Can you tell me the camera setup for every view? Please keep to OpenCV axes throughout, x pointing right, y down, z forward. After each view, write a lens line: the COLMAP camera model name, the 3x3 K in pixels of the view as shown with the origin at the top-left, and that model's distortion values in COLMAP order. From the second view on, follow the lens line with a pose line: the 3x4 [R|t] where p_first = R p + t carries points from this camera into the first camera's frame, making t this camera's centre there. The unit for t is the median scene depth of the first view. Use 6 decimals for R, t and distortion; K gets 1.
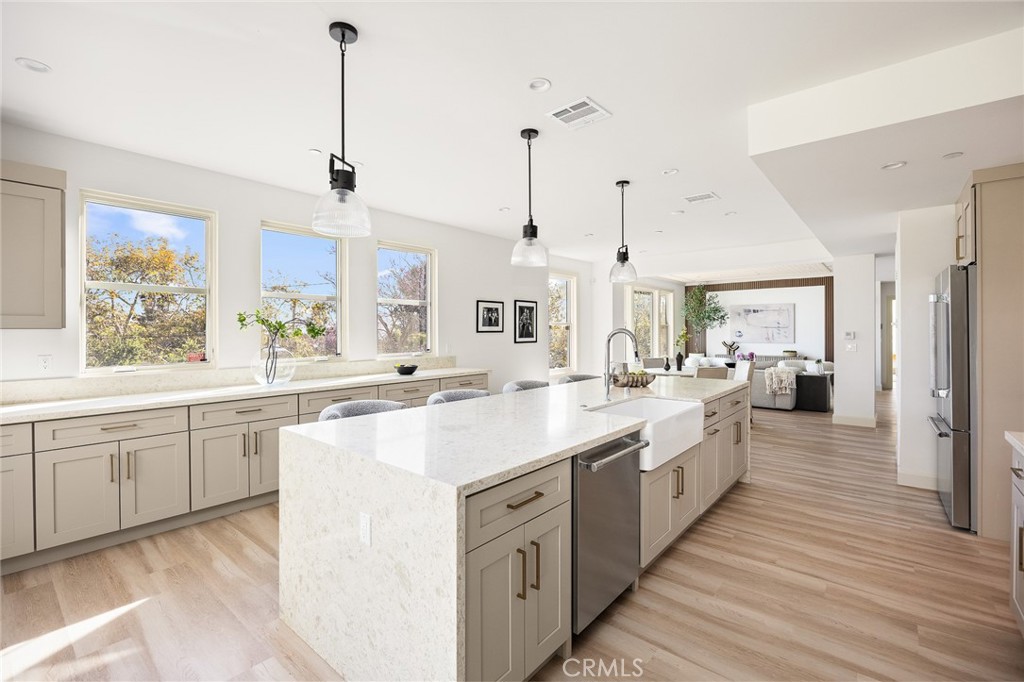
lens RADIAL K [[454.6, 0, 512.5], [0, 454.6, 337.0], [0, 0, 1]] dist [-0.001165, -0.000189]
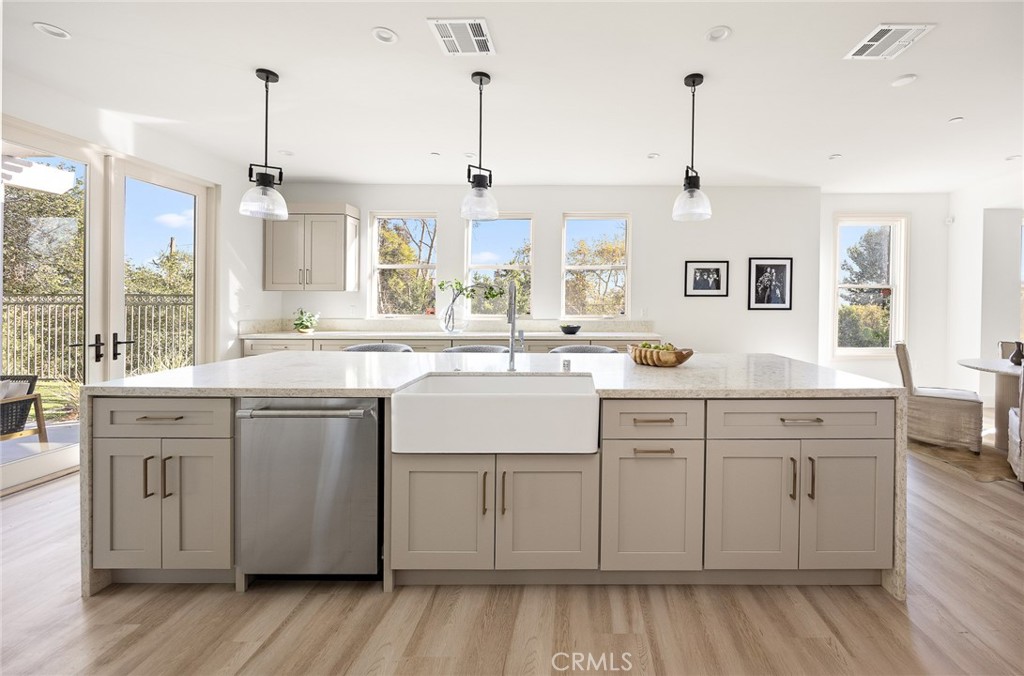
lens RADIAL K [[394.7, 0, 512.3], [0, 394.7, 302.5], [0, 0, 1]] dist [0.000639, 0.000067]
pose [[0.644075, 0.010381, -0.764892, 0.303353], [-0.016227, 0.999868, -0.000094, 0.008083], [0.764790, 0.012473, 0.644158, 0.220831]]
